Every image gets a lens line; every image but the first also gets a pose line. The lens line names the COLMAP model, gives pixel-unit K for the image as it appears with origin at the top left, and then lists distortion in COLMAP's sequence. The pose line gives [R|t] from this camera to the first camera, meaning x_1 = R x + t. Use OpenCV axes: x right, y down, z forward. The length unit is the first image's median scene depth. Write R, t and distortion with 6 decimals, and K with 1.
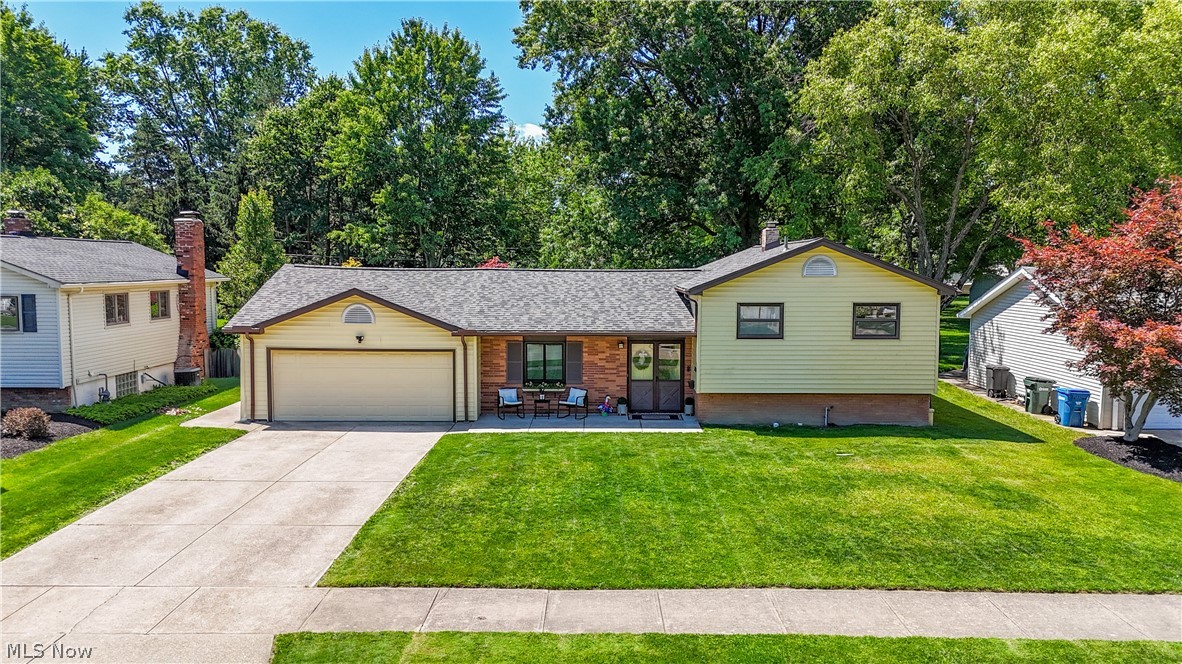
lens RADIAL K [[868.5, 0, 585.8], [0, 868.5, 326.1], [0, 0, 1]] dist [0.074781, -0.067922]
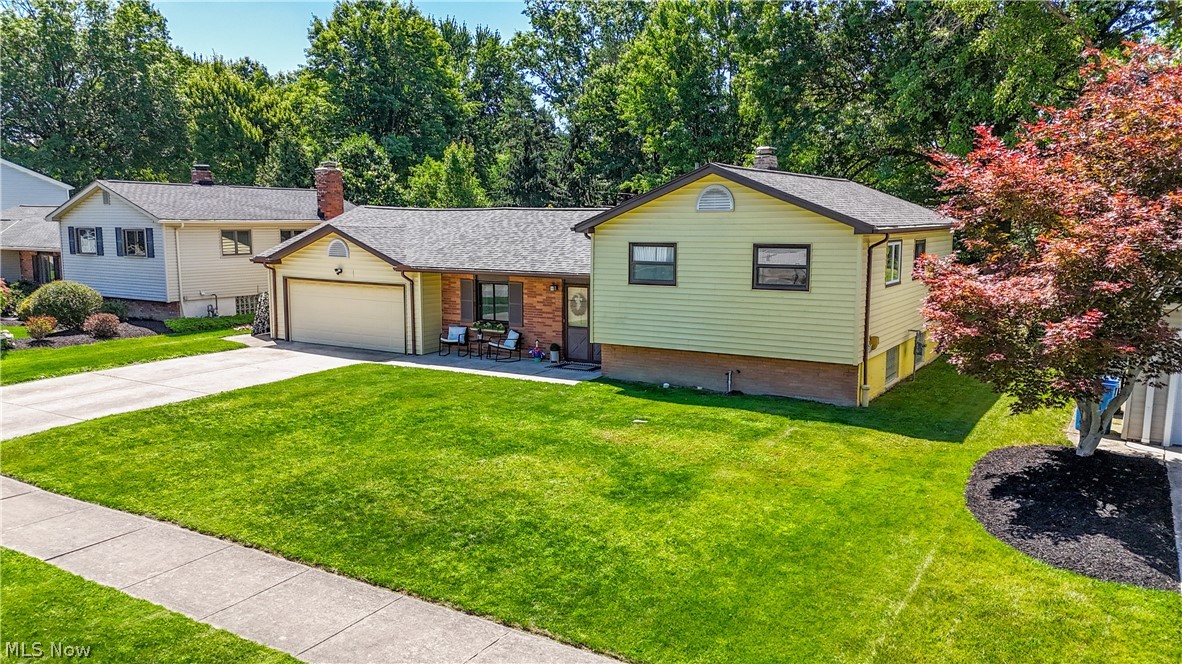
lens RADIAL K [[868.5, 0, 585.8], [0, 868.5, 326.1], [0, 0, 1]] dist [0.074781, -0.067922]
pose [[0.855658, 0.061828, -0.513836, 0.585515], [-0.036397, 0.997569, 0.059424, 0.006733], [0.516261, -0.032145, 0.855828, 0.228664]]
